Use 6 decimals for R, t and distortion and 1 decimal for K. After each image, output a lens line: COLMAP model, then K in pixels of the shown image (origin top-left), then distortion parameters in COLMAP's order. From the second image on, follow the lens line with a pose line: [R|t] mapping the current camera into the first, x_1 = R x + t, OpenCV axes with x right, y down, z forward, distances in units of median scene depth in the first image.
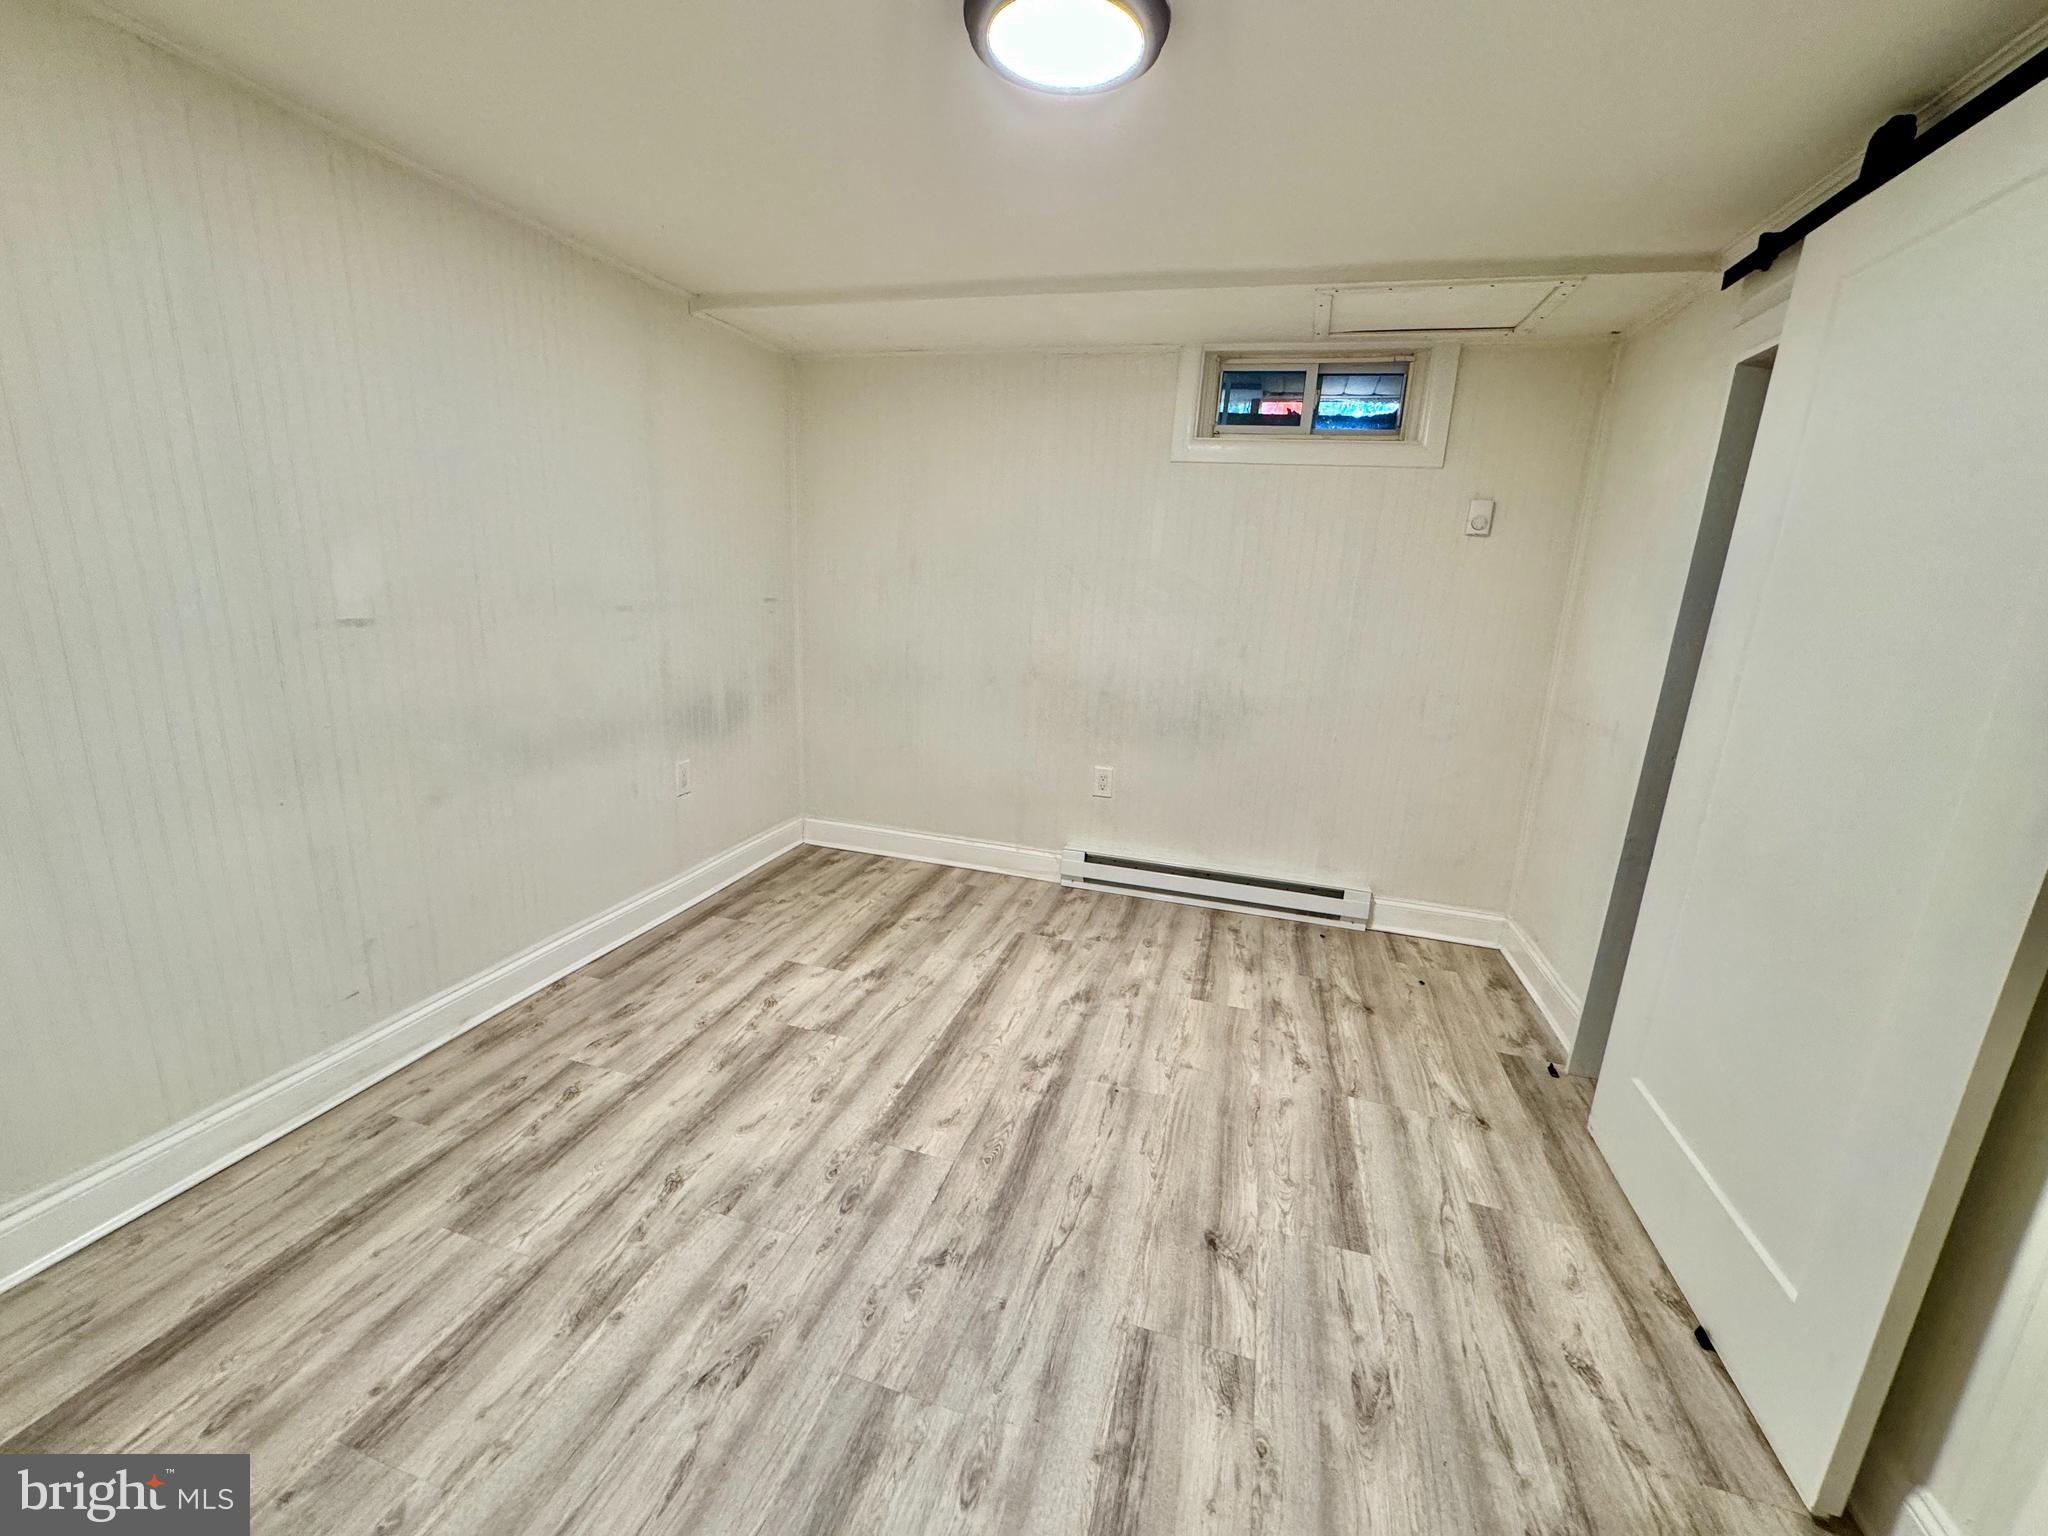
lens RADIAL K [[822.4, 0, 1013.8], [0, 822.4, 768.1], [0, 0, 1]] dist [-0.003478, 0.000178]
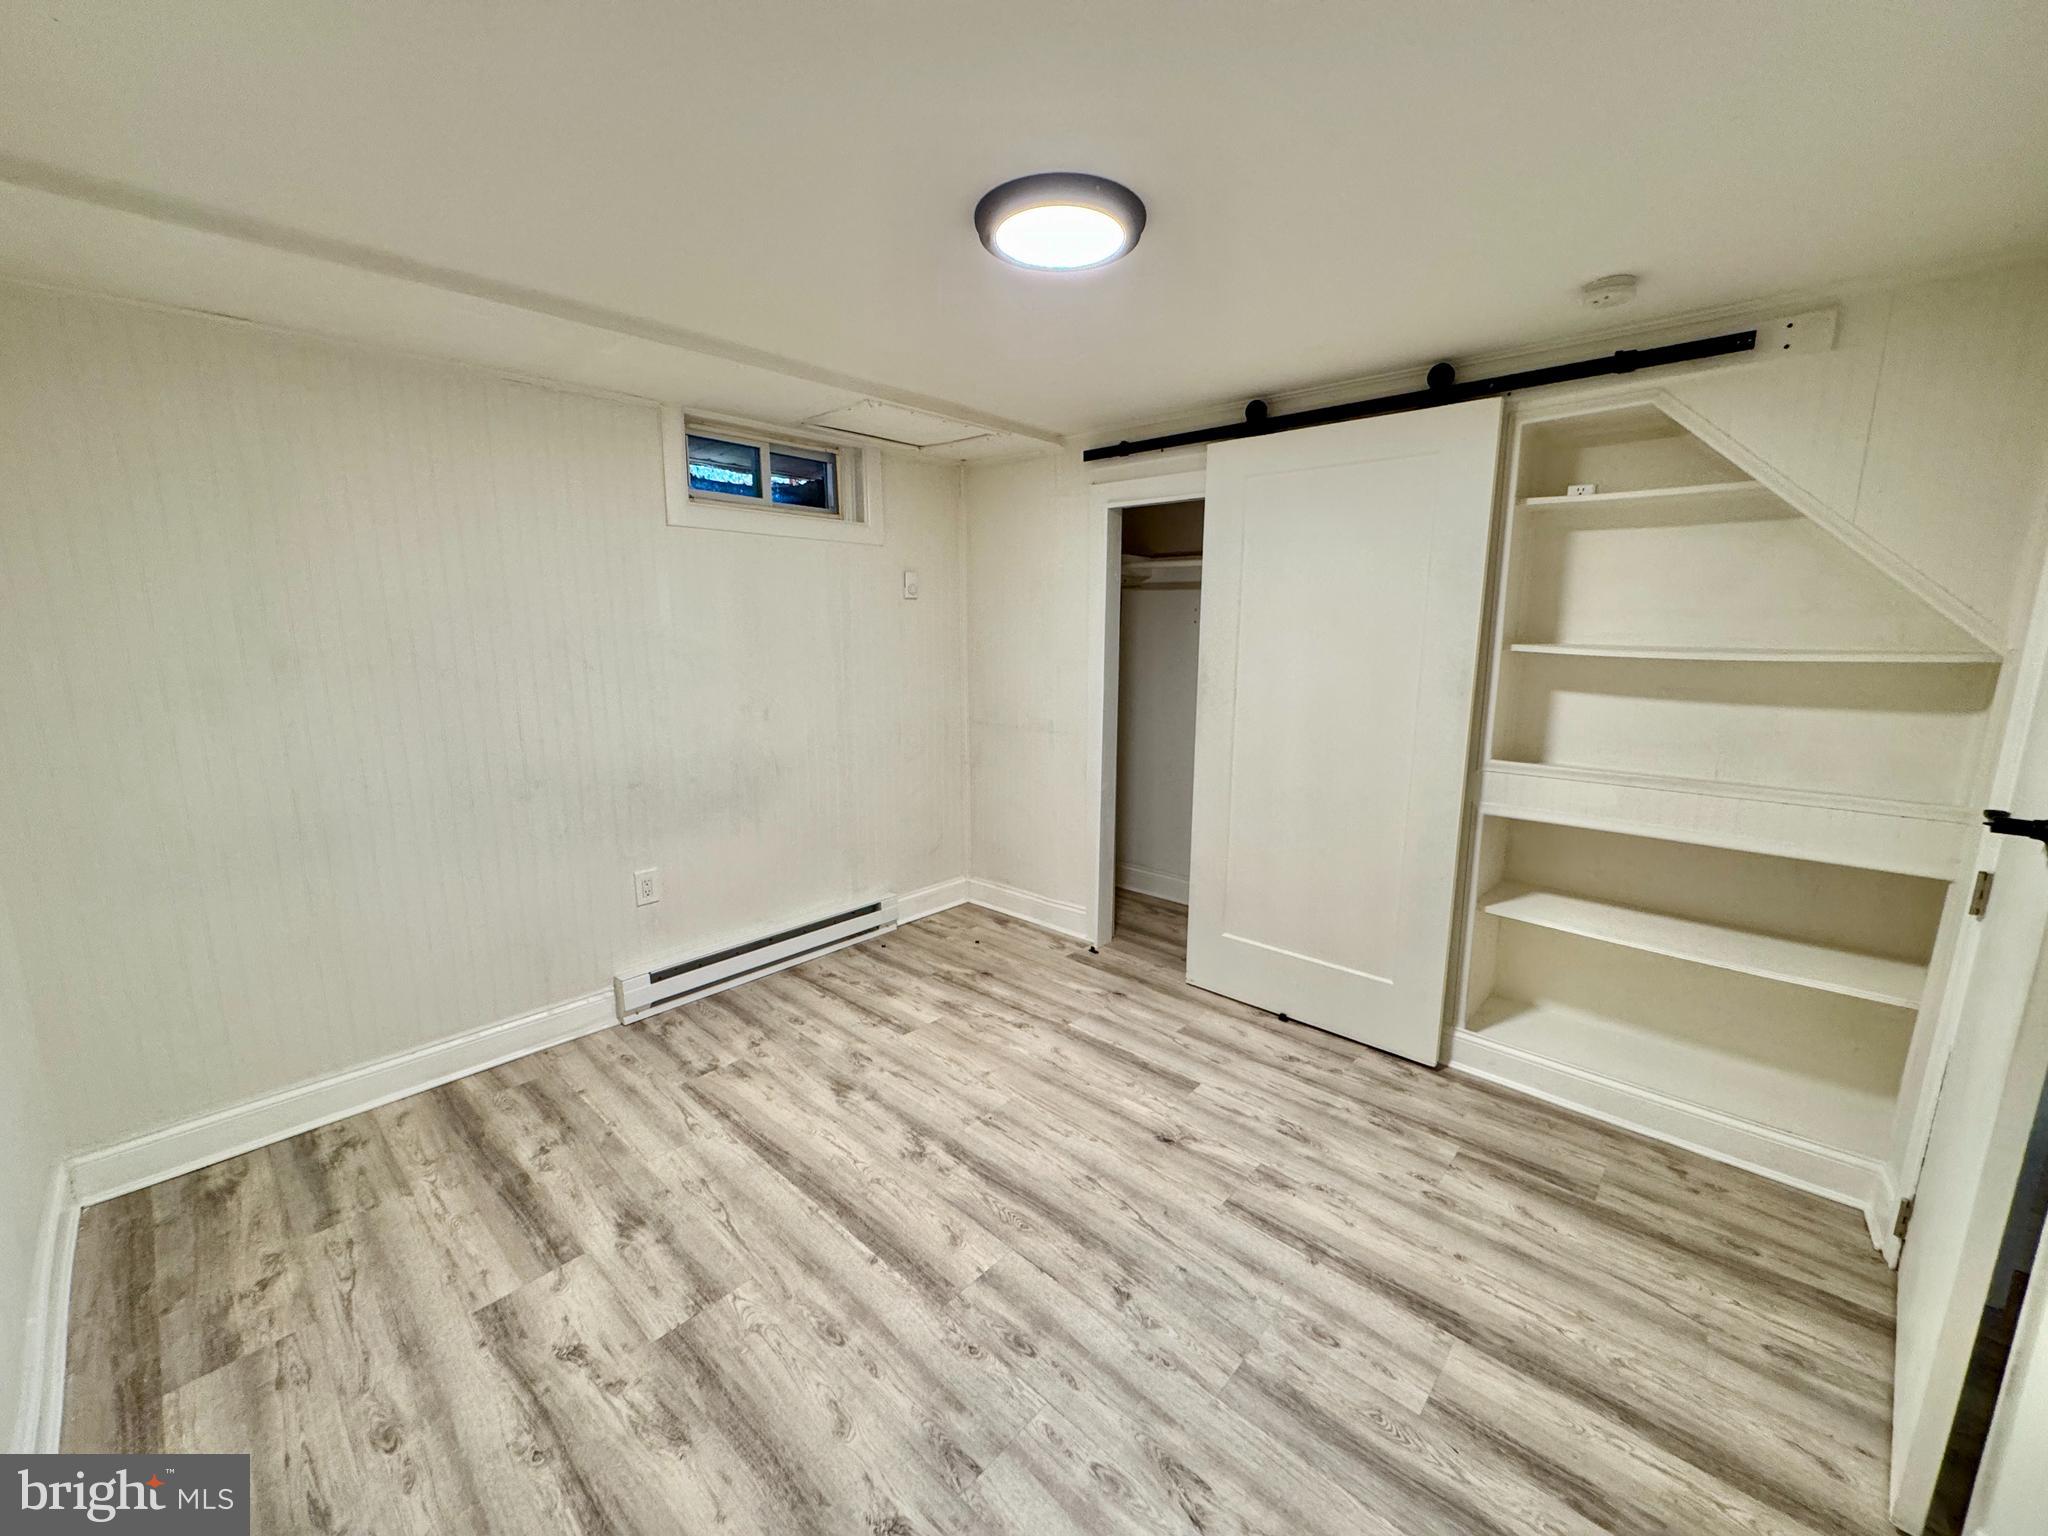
lens RADIAL K [[822.4, 0, 1039.5], [0, 822.4, 764.1], [0, 0, 1]] dist [-0.003478, 0.000178]
pose [[0.422763, -0.202928, 0.883228, -0.698688], [0.230057, 0.966712, 0.111991, -0.168582], [-0.876553, 0.155847, 0.455375, 0.358178]]
